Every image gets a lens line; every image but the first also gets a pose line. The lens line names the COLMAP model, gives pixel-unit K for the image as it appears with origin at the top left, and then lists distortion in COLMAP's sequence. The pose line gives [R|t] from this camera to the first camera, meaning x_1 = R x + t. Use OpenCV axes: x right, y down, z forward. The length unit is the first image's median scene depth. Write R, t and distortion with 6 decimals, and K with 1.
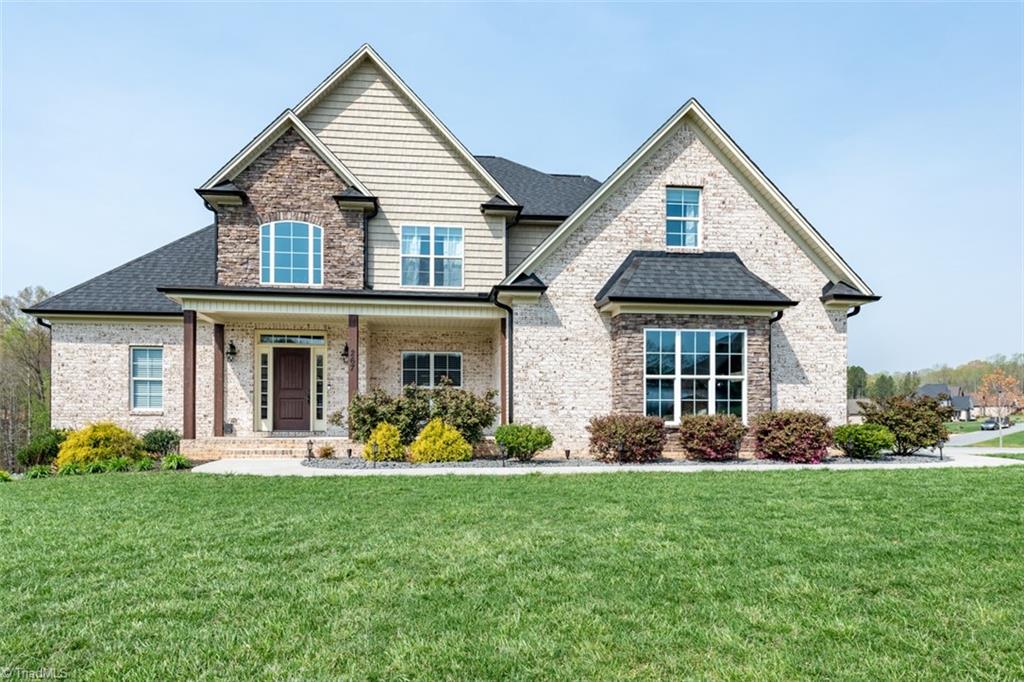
lens RADIAL K [[606.0, 0, 483.2], [0, 606.0, 414.4], [0, 0, 1]] dist [0.000875, -0.000648]
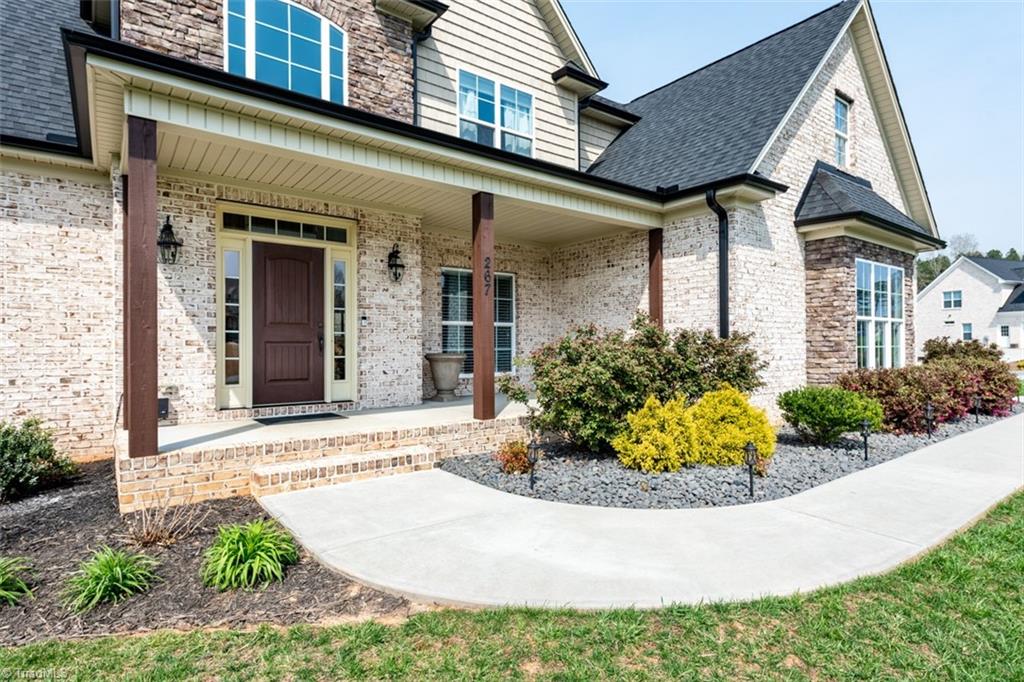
lens RADIAL K [[546.4, 0, 513.4], [0, 546.4, 342.5], [0, 0, 1]] dist [0.002185, -0.000940]
pose [[0.848963, -0.004155, 0.528436, -0.409356], [0.003759, 0.999991, 0.001822, -0.026480], [-0.528439, 0.000439, 0.848971, 0.507743]]
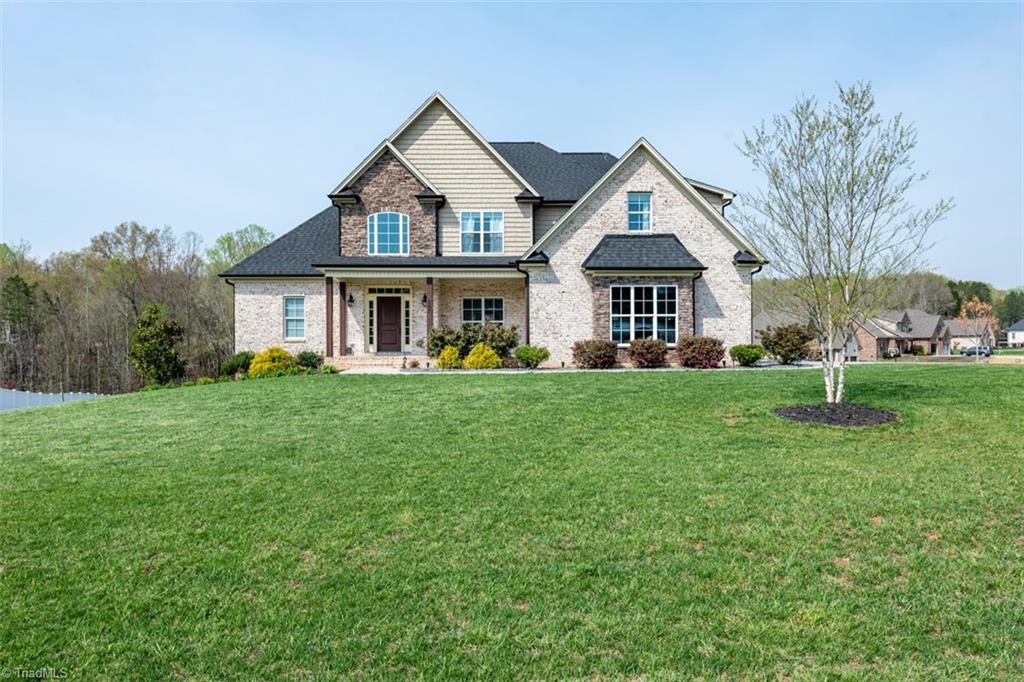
lens RADIAL K [[685.6, 0, 513.6], [0, 685.6, 341.1], [0, 0, 1]] dist [-0.005723, 0.000249]
pose [[0.996524, -0.007465, -0.082968, 0.133930], [0.007692, 0.999967, 0.002419, -0.001766], [0.082947, -0.003049, 0.996549, -0.677435]]
